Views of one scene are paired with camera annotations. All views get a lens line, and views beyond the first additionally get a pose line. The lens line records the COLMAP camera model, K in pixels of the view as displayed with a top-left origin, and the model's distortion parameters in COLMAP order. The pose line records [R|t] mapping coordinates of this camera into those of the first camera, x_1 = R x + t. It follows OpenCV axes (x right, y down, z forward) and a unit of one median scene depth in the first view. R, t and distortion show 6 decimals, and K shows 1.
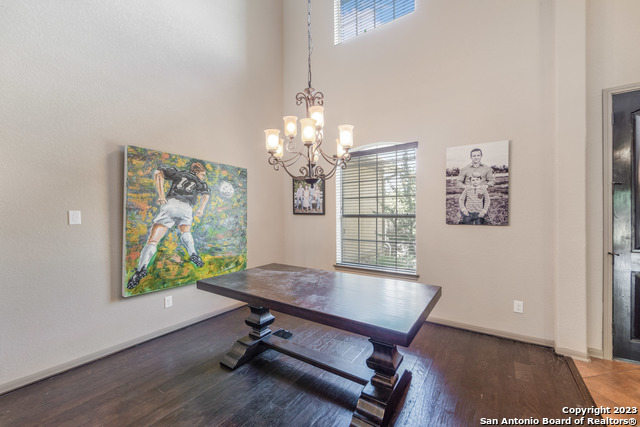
lens RADIAL K [[256.9, 0, 318.0], [0, 256.9, 213.1], [0, 0, 1]] dist [-0.000433, -0.000571]
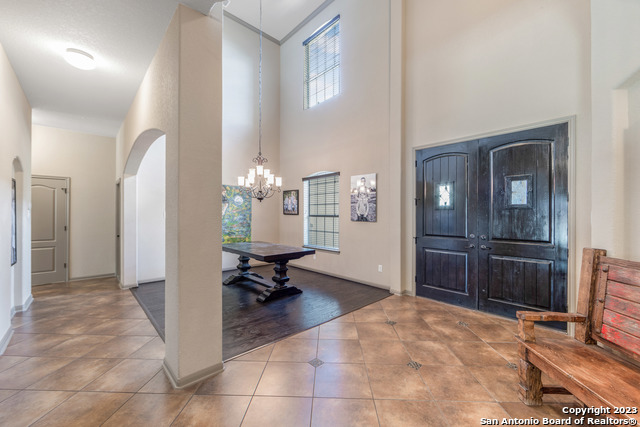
lens RADIAL K [[256.9, 0, 321.2], [0, 256.9, 214.9], [0, 0, 1]] dist [-0.000433, -0.000571]
pose [[0.974987, 0.011581, -0.221958, 0.689314], [-0.010604, 0.999928, 0.005593, -0.005648], [0.222007, -0.003099, 0.975040, -0.704226]]
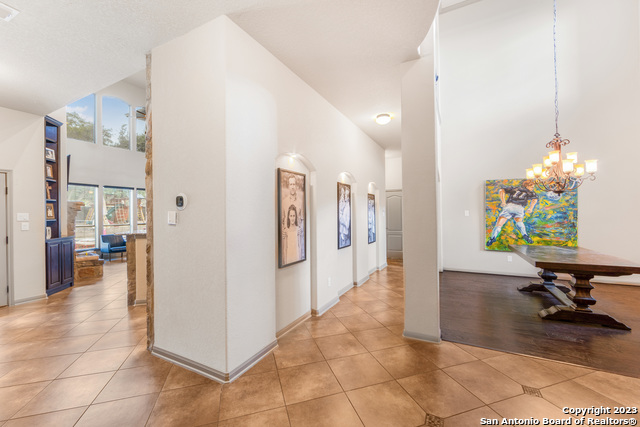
lens RADIAL K [[256.9, 0, 320.6], [0, 256.9, 213.5], [0, 0, 1]] dist [-0.000433, -0.000571]
pose [[0.103221, 0.000824, -0.994658, 1.088132], [0.012158, 0.999924, 0.002090, -0.002388], [0.994584, -0.012309, 0.103203, -0.532516]]
